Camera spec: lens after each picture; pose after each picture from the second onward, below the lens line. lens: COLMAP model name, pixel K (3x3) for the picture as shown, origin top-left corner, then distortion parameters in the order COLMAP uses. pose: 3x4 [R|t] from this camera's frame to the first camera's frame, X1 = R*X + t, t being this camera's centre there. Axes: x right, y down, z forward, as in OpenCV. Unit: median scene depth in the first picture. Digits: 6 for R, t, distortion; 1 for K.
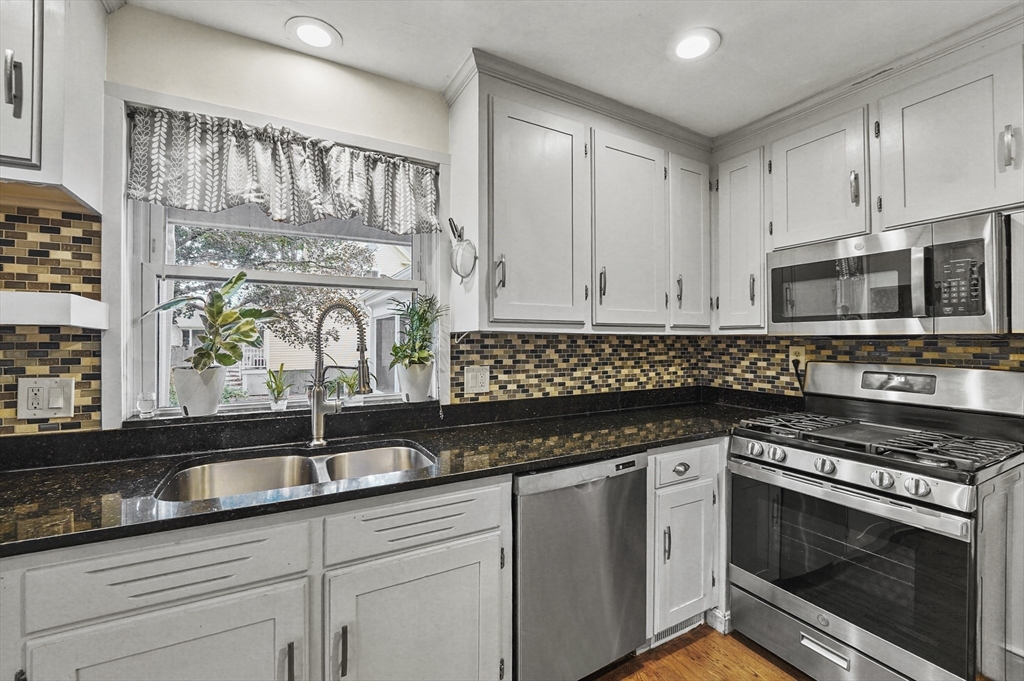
lens RADIAL K [[425.1, 0, 512.7], [0, 425.1, 337.1], [0, 0, 1]] dist [-0.001400, -0.004850]
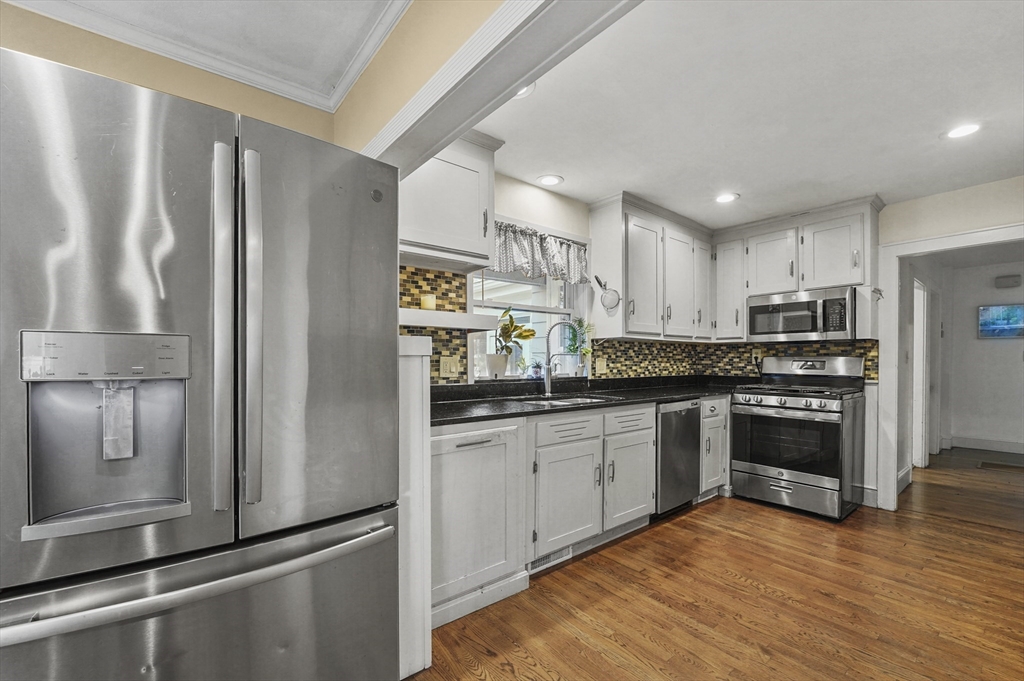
lens RADIAL K [[430.1, 0, 514.2], [0, 430.1, 360.9], [0, 0, 1]] dist [-0.000818, -0.000133]
pose [[0.983211, -0.001689, 0.182463, -0.811943], [0.000051, 0.999960, 0.008981, 0.066974], [-0.182471, -0.008821, 0.983172, -0.730040]]
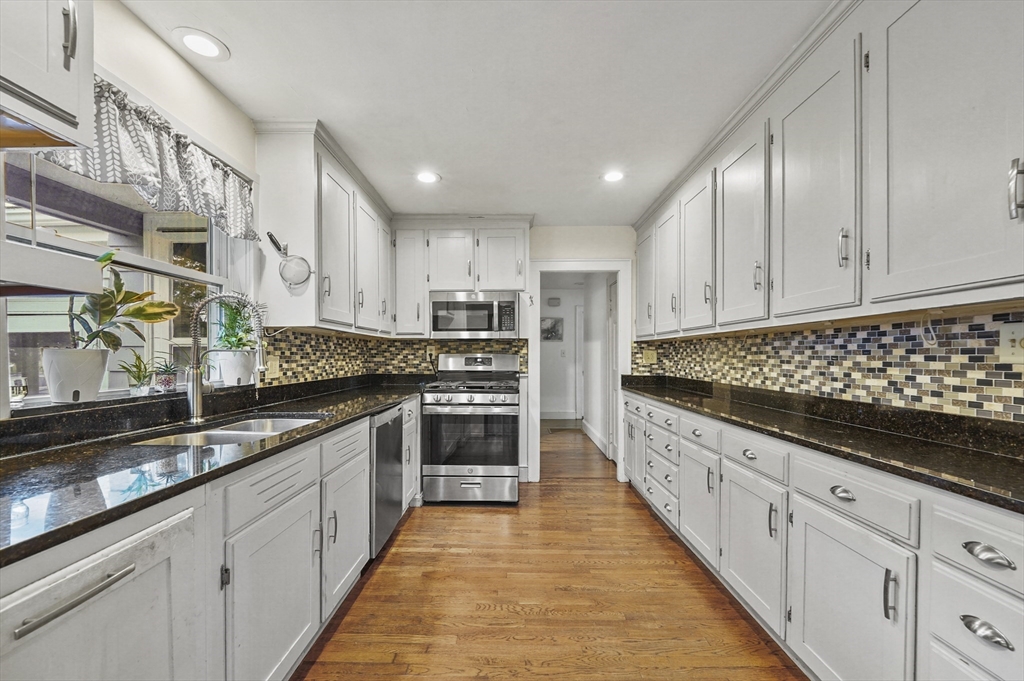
lens RADIAL K [[424.3, 0, 511.8], [0, 424.3, 358.0], [0, 0, 1]] dist [-0.001310, -0.004438]
pose [[0.489393, -0.008384, 0.872023, -0.850952], [-0.002320, 0.999938, 0.010916, 0.063216], [-0.872060, -0.007366, 0.489343, -0.191296]]
